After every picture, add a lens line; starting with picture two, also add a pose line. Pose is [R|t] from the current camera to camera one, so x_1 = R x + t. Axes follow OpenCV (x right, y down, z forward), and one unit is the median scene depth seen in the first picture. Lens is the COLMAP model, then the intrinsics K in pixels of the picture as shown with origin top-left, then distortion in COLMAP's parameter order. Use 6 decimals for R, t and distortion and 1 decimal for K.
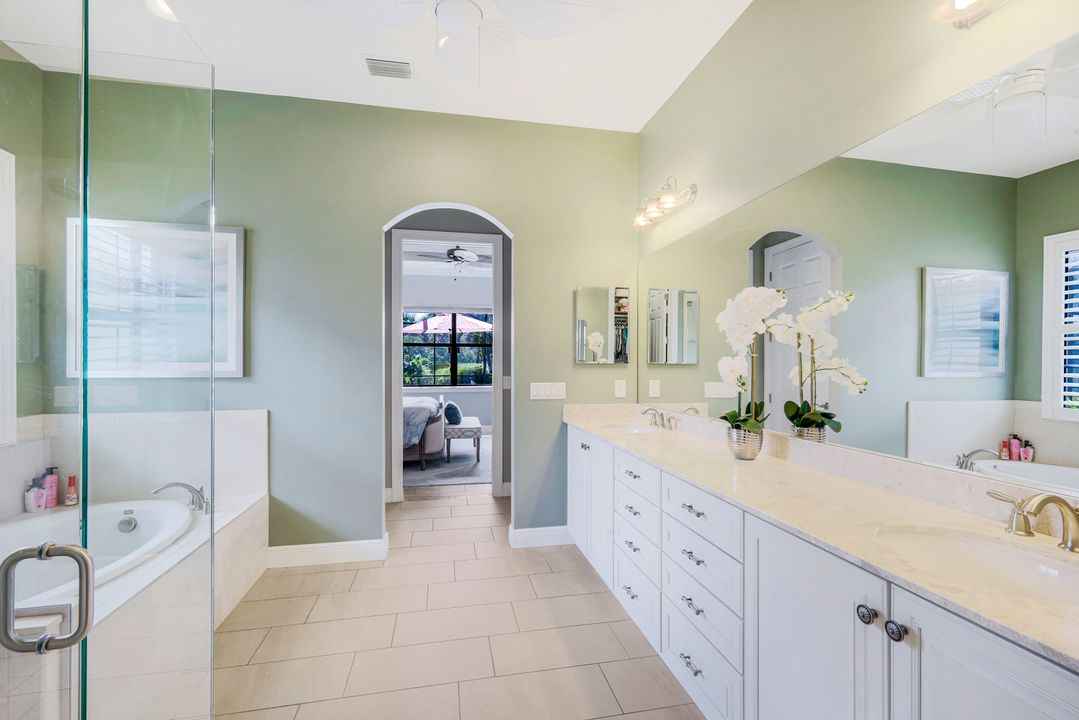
lens RADIAL K [[476.1, 0, 545.0], [0, 476.1, 357.8], [0, 0, 1]] dist [0.002292, 0.000363]
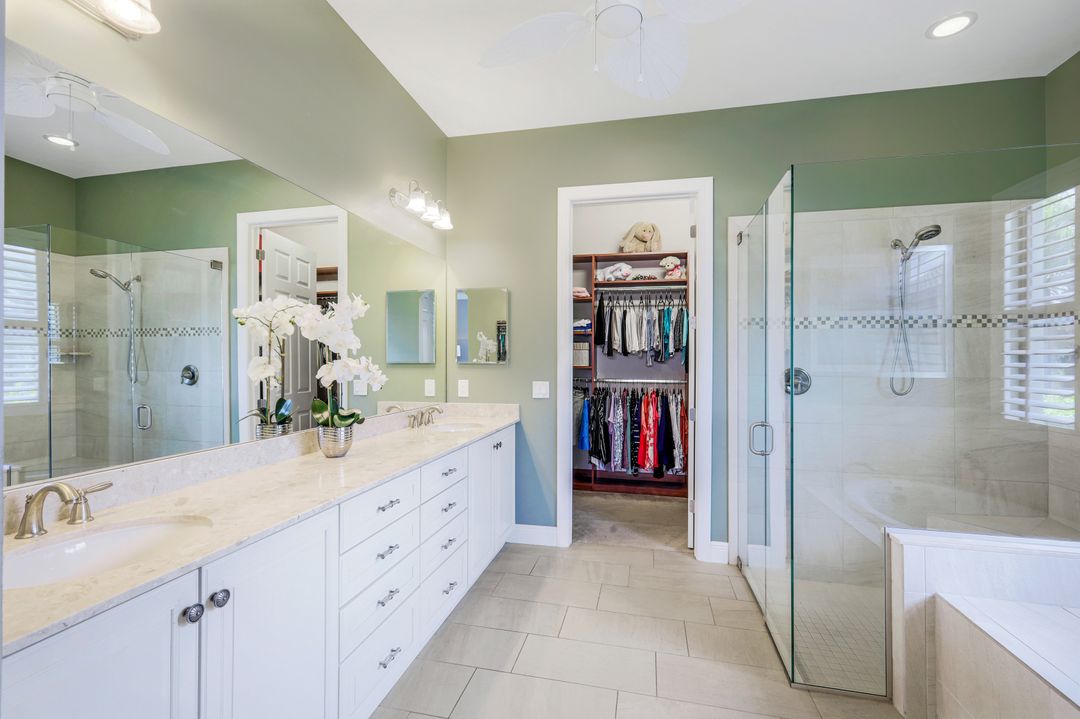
lens RADIAL K [[474.2, 0, 541.2], [0, 474.2, 357.9], [0, 0, 1]] dist [0.002481, 0.000519]
pose [[0.904538, -0.004866, -0.426364, 0.900493], [0.003675, 0.999987, -0.003616, 0.004192], [0.426376, 0.001704, 0.904544, 0.181473]]
